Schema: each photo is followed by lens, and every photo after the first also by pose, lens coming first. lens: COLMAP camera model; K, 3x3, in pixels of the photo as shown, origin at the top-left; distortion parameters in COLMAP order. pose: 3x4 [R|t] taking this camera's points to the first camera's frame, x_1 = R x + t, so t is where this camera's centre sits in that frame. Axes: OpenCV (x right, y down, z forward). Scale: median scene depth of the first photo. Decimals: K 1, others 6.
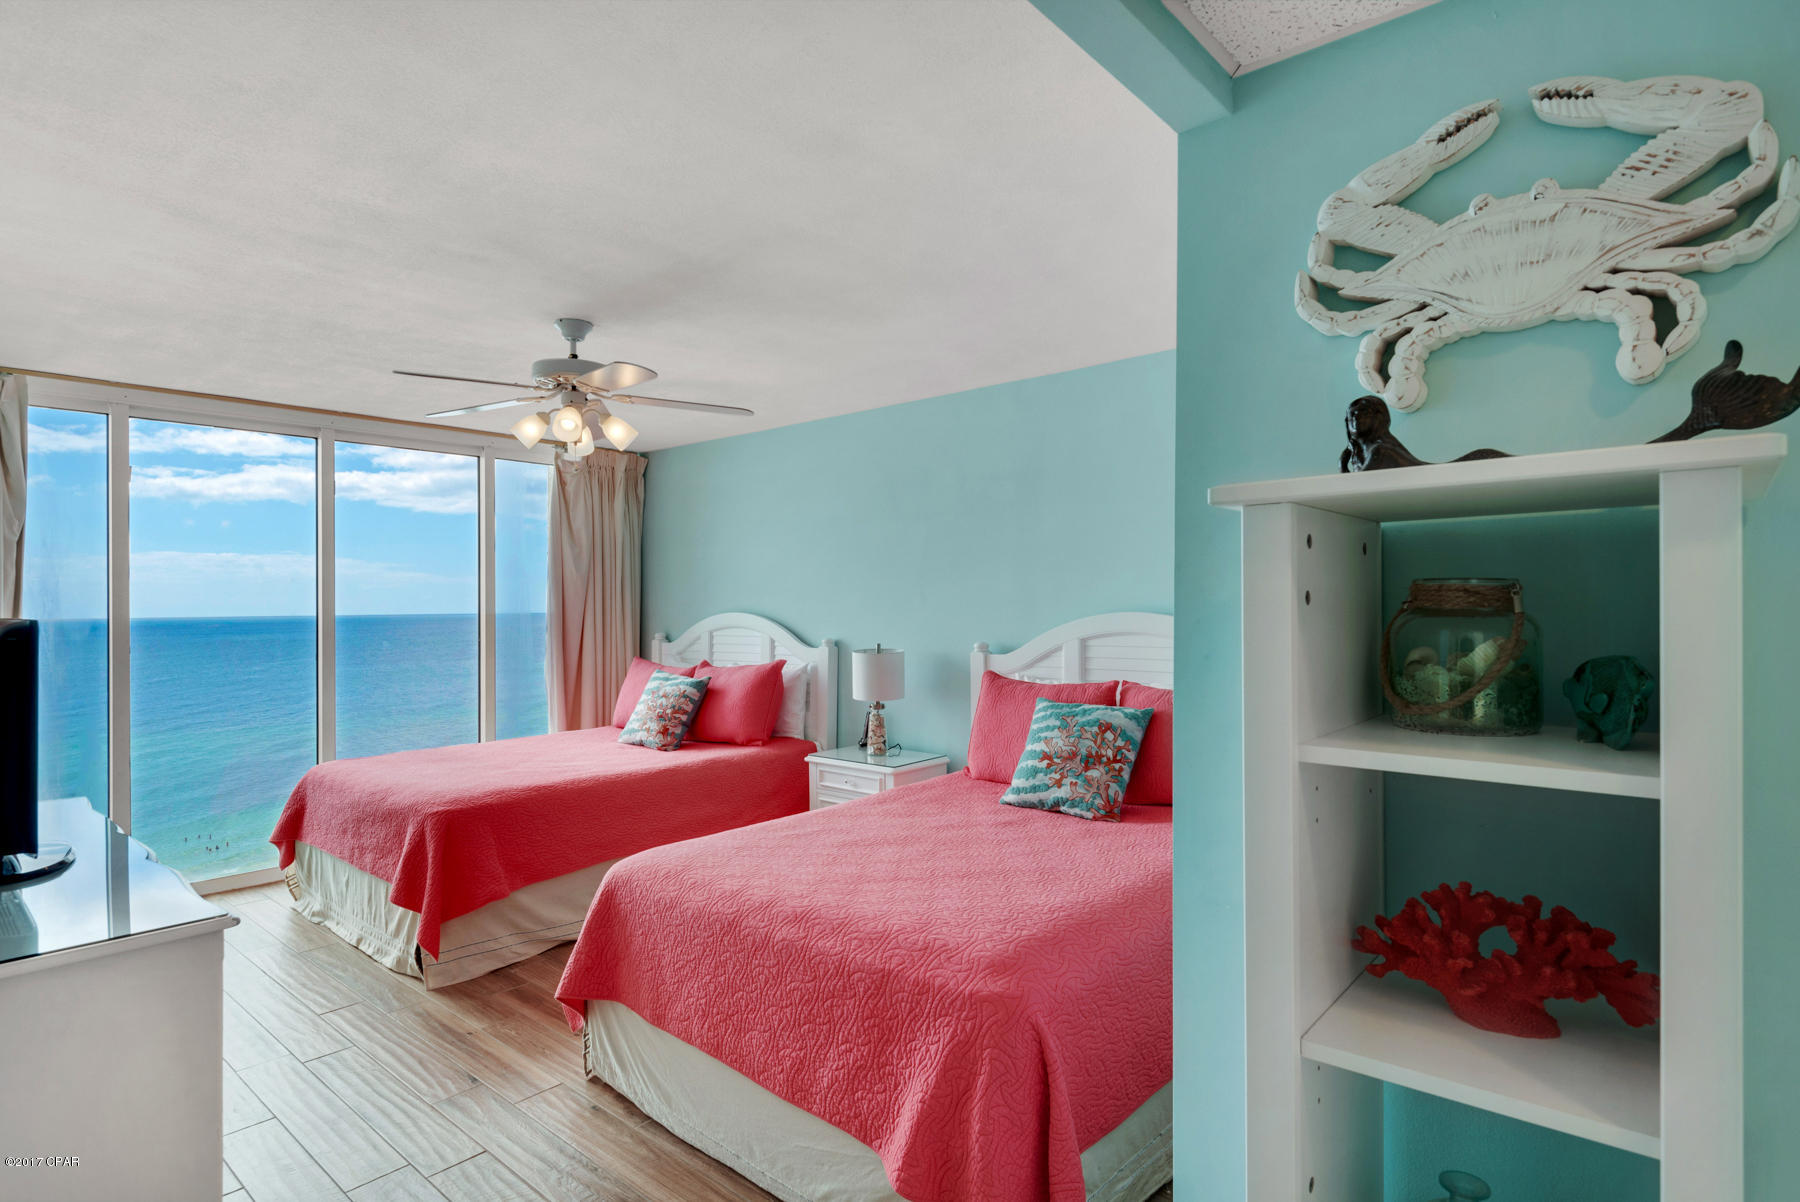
lens RADIAL K [[954.4, 0, 897.7], [0, 954.4, 595.4], [0, 0, 1]] dist [0.001048, 0.000115]
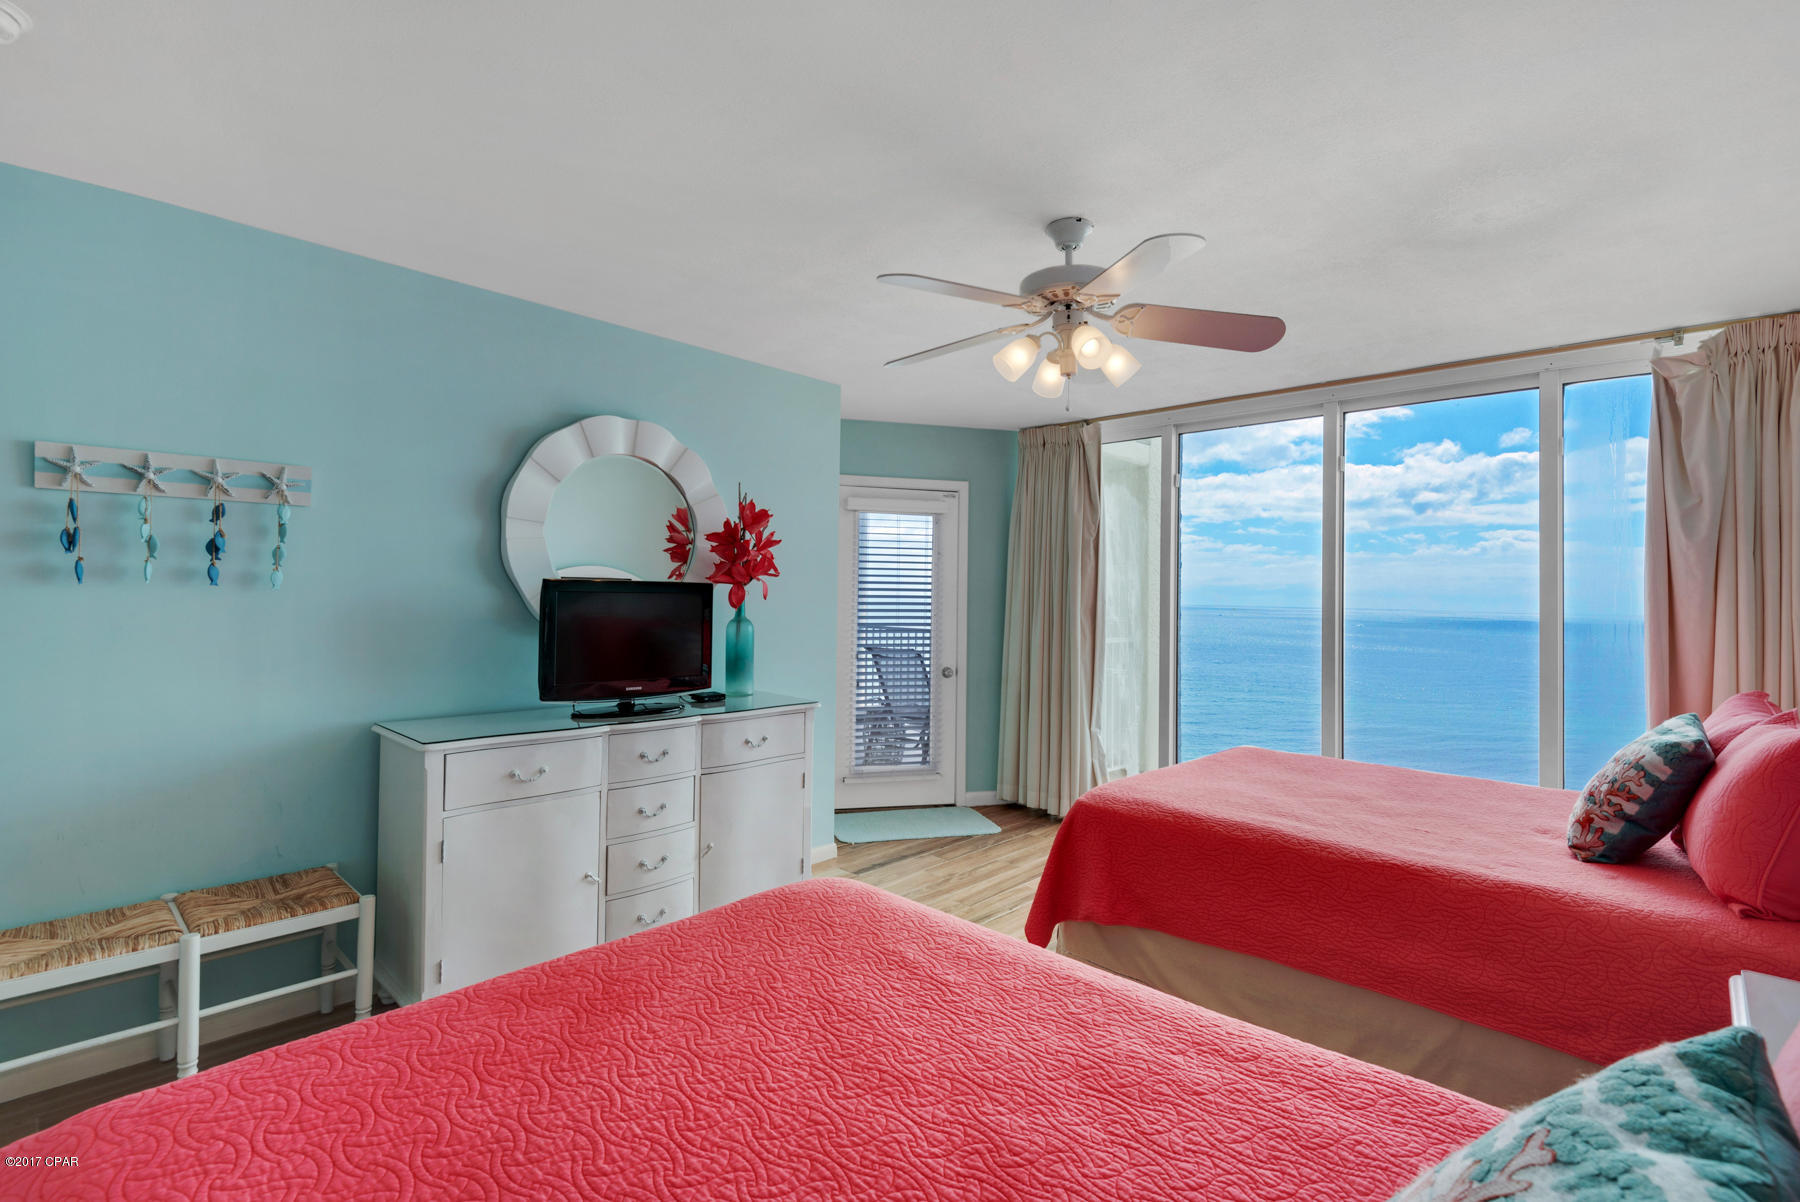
lens RADIAL K [[836.6, 0, 896.7], [0, 836.6, 597.8], [0, 0, 1]] dist [0.019070, -0.002820]
pose [[-0.064399, 0.004119, -0.997916, 0.254212], [-0.012701, 0.999907, 0.004947, 0.018404], [0.997843, 0.012993, -0.064341, 0.636821]]
